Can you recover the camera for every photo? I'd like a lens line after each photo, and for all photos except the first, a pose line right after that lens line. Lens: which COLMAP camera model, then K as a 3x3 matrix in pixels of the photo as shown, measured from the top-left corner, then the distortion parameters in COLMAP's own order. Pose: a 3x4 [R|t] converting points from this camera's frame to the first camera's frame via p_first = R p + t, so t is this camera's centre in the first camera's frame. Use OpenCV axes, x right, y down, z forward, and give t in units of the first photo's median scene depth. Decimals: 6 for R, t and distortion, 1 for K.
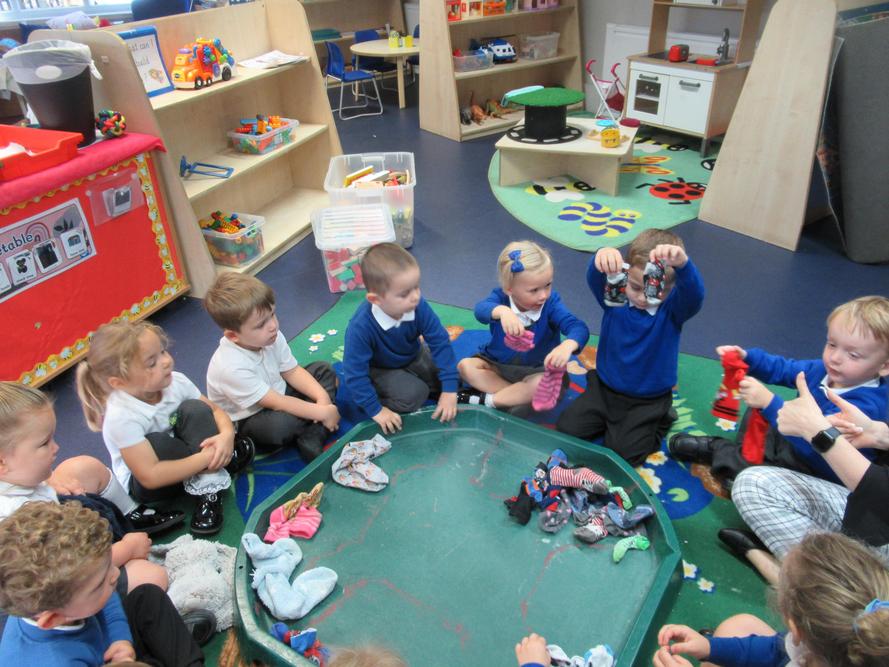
lens RADIAL K [[682.4, 0, 444.5], [0, 682.4, 333.5], [0, 0, 1]] dist [0.005080, 0.002769]
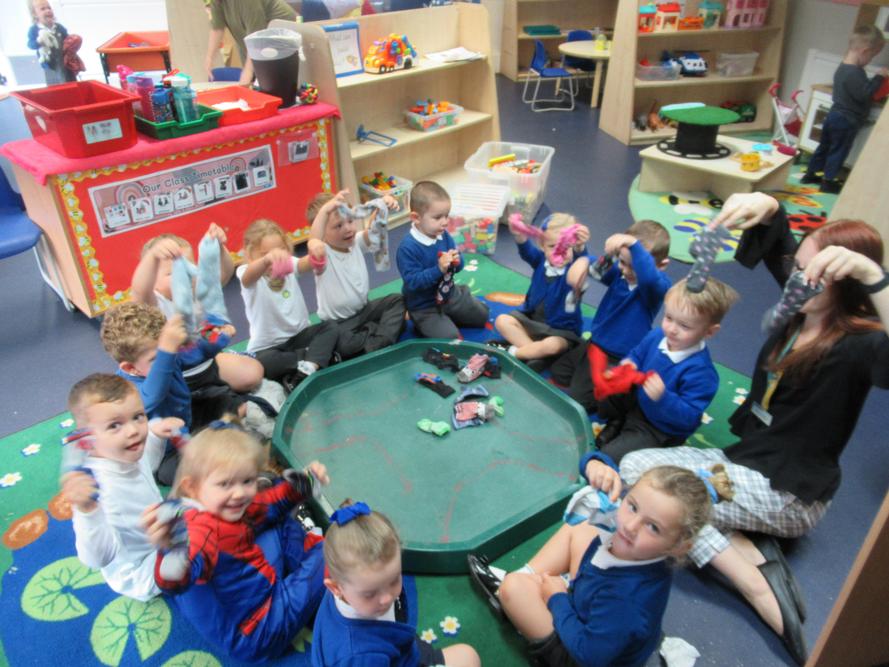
lens RADIAL K [[696.2, 0, 444.5], [0, 696.2, 333.5], [0, 0, 1]] dist [0.000568, 0.001849]
pose [[0.929372, 0.221887, -0.295014, 0.210250], [-0.217851, 0.974854, 0.046921, 0.022841], [0.298007, 0.020662, 0.954340, -0.167382]]
